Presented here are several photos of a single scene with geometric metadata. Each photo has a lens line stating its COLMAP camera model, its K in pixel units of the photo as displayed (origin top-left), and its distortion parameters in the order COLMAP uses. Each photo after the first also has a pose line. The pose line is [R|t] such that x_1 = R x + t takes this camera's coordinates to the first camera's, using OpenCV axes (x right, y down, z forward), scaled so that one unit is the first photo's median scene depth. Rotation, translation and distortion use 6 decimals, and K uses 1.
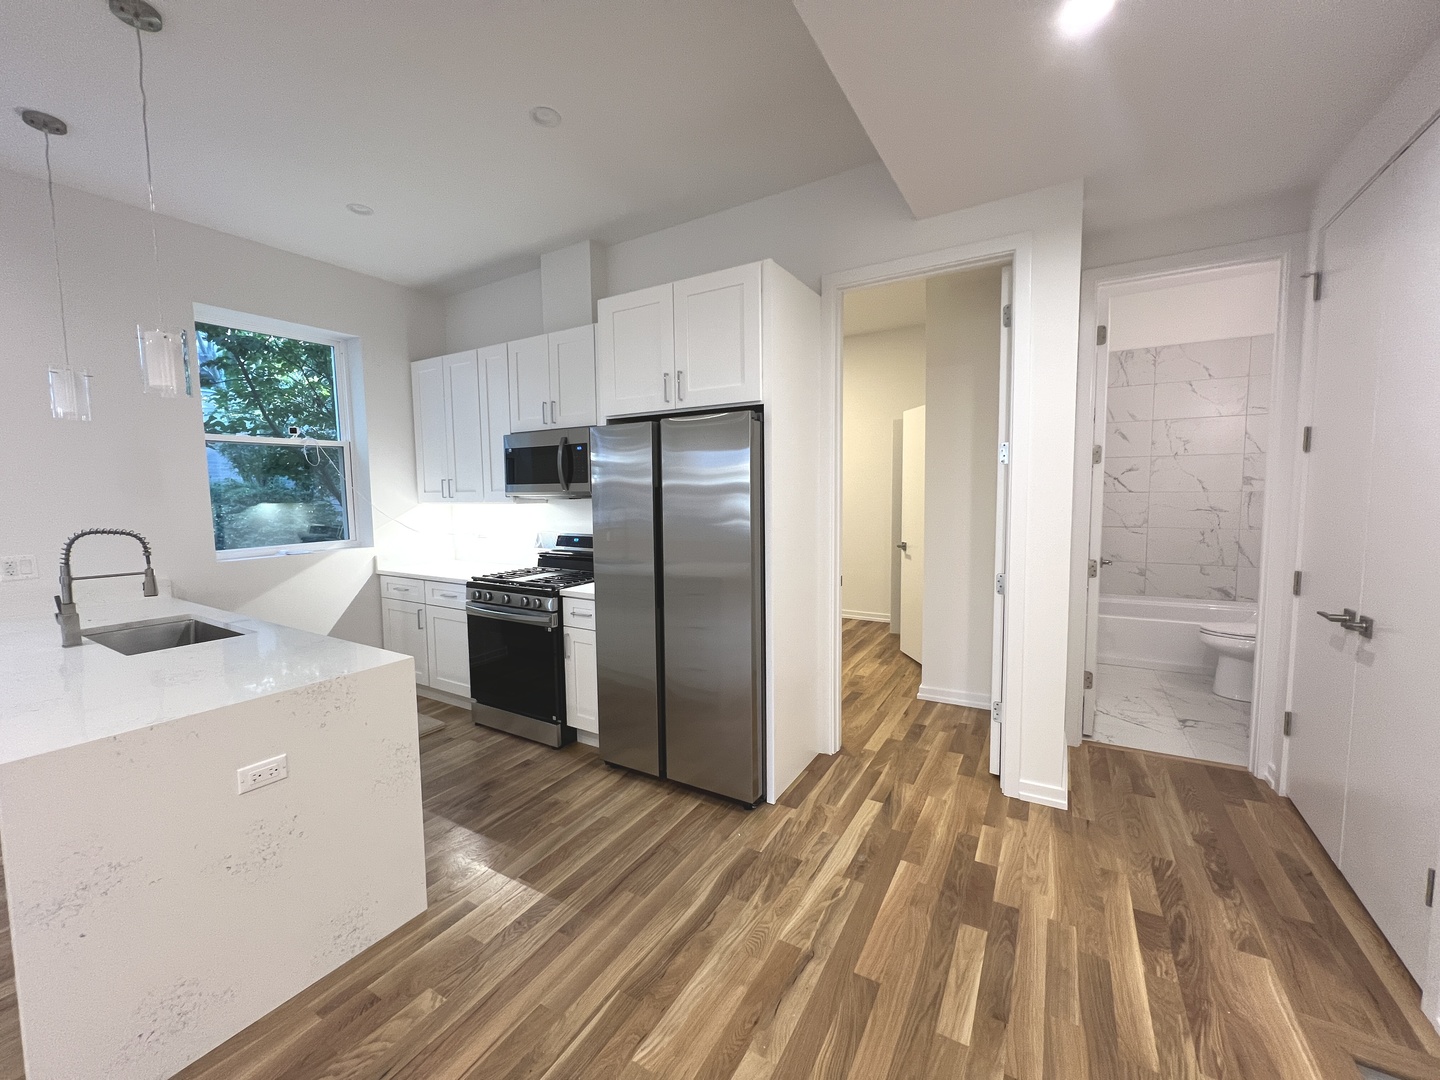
lens RADIAL K [[575.8, 0, 722.9], [0, 575.8, 538.4], [0, 0, 1]] dist [-0.001357, -0.000016]
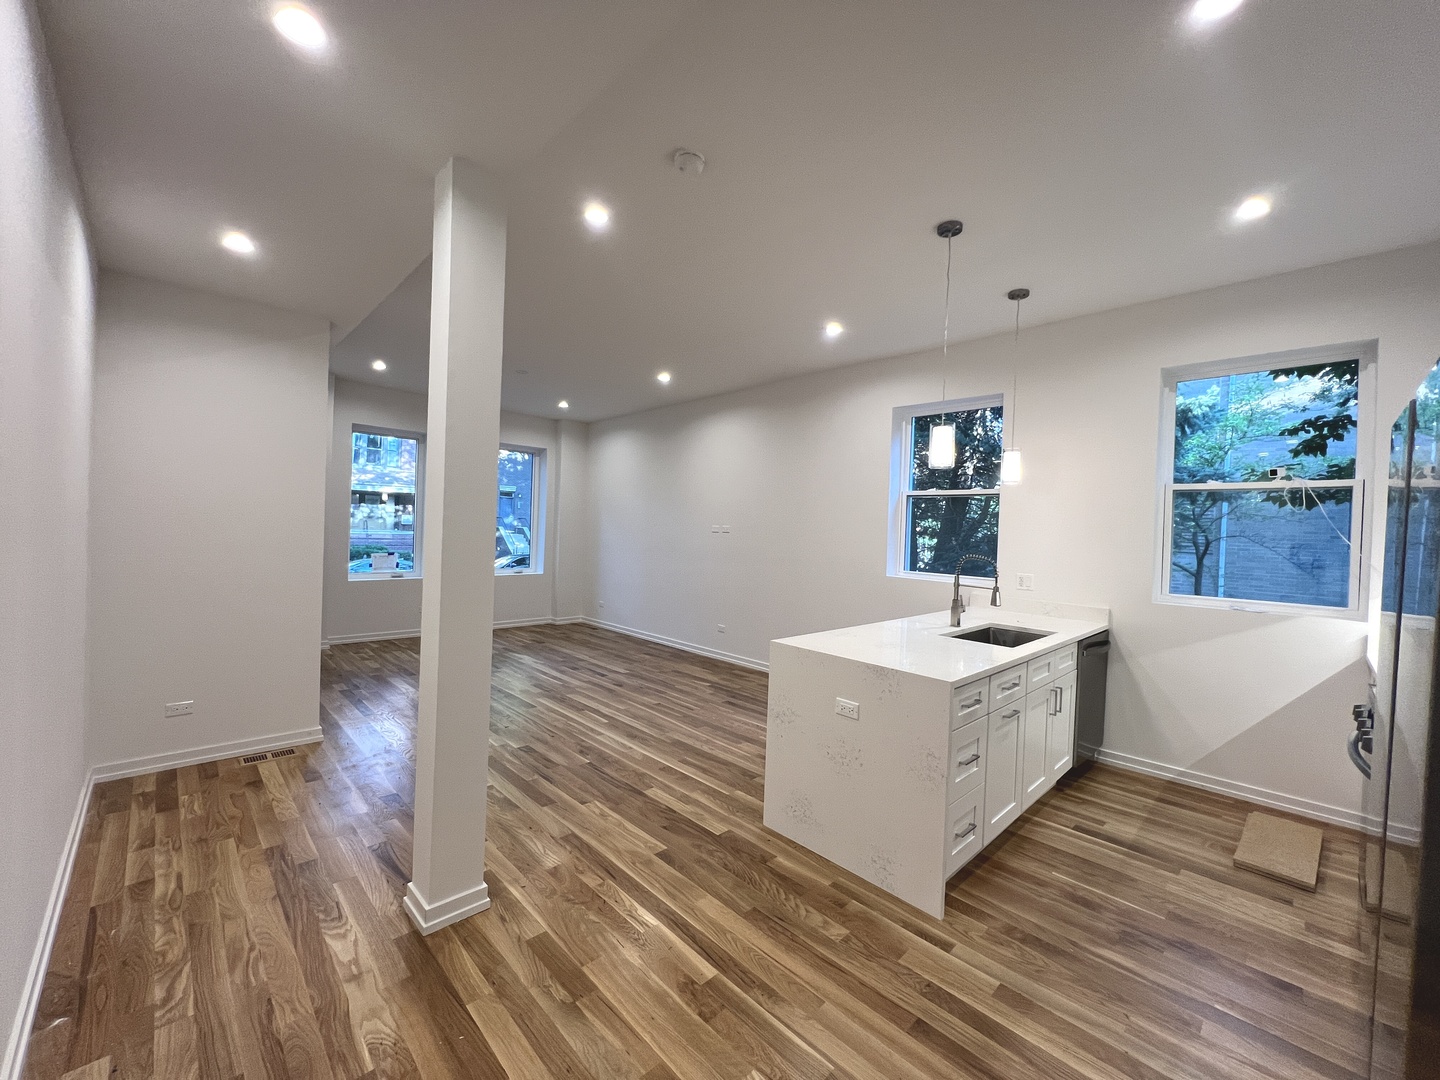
lens RADIAL K [[575.8, 0, 715.1], [0, 575.8, 532.9], [0, 0, 1]] dist [-0.001357, -0.000016]
pose [[-0.271014, 0.019097, -0.962386, 0.688893], [-0.110527, 0.992573, 0.050822, -0.093824], [0.956209, 0.120143, -0.266891, 0.878413]]
